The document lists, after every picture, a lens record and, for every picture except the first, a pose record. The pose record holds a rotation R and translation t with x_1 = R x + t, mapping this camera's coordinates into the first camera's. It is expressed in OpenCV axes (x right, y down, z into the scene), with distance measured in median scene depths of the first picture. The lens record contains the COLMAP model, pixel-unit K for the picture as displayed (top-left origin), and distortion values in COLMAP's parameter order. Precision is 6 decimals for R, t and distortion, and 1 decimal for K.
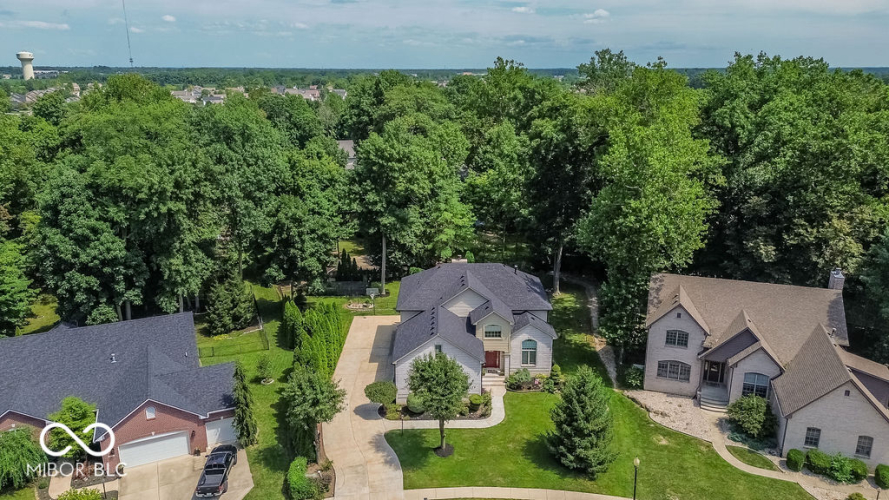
lens RADIAL K [[626.6, 0, 444.5], [0, 626.6, 250.0], [0, 0, 1]] dist [0.085373, -0.091707]
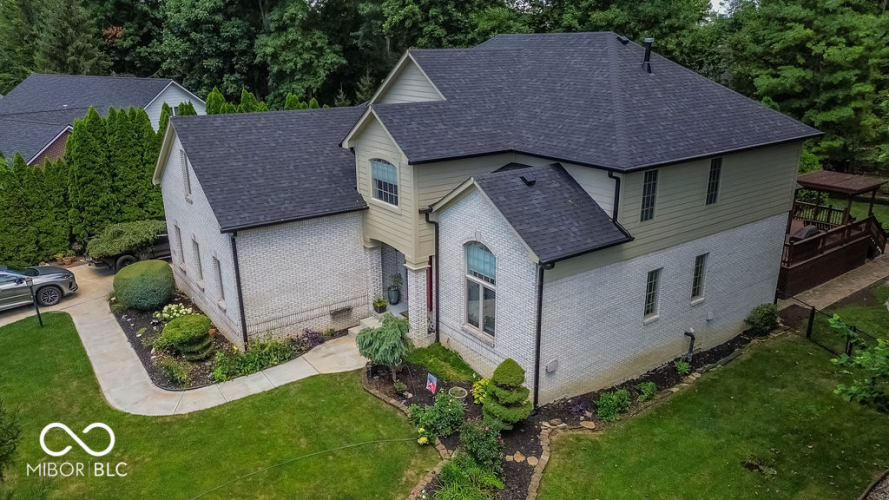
lens RADIAL K [[626.6, 0, 444.5], [0, 626.6, 250.0], [0, 0, 1]] dist [0.085373, -0.091707]
pose [[0.585926, 0.251086, -0.770485, 0.344013], [-0.217327, 0.964645, 0.149090, 0.107188], [0.780679, 0.080092, 0.619778, 0.815000]]
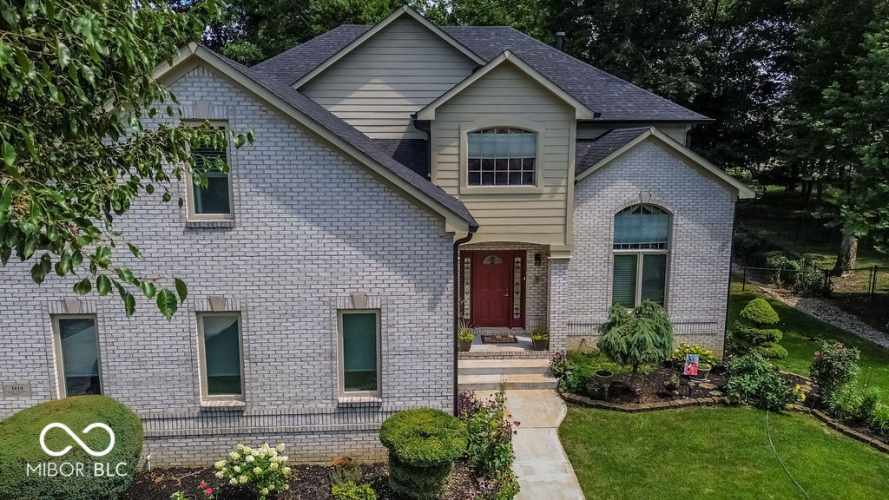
lens RADIAL K [[632.7, 0, 445.3], [0, 632.7, 248.2], [0, 0, 1]] dist [0.039011, -0.005667]
pose [[0.999283, -0.006107, 0.037359, 0.045736], [0.010091, 0.994164, -0.107407, 0.186947], [-0.036485, 0.107707, 0.993513, 0.751137]]
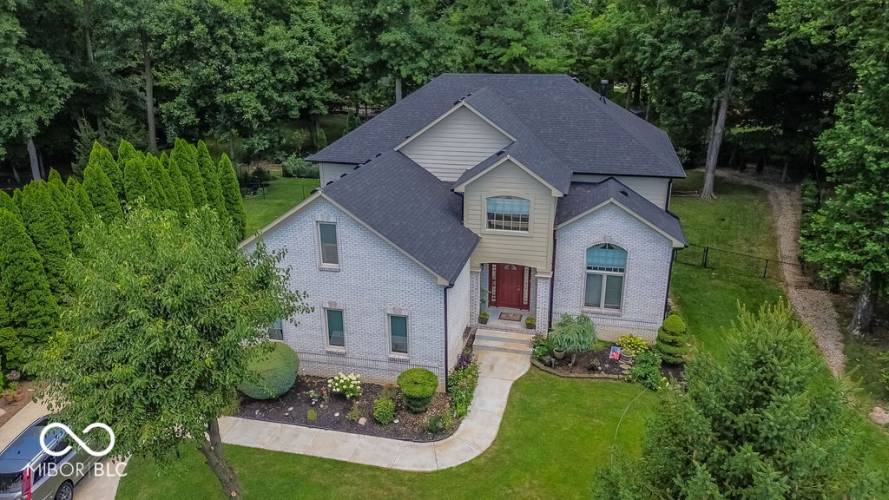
lens RADIAL K [[626.6, 0, 444.5], [0, 626.6, 250.0], [0, 0, 1]] dist [0.085373, -0.091707]
pose [[0.969473, 0.077869, -0.232506, 0.129025], [-0.060305, 0.994829, 0.081727, 0.120774], [0.237667, -0.065211, 0.969155, 0.604755]]
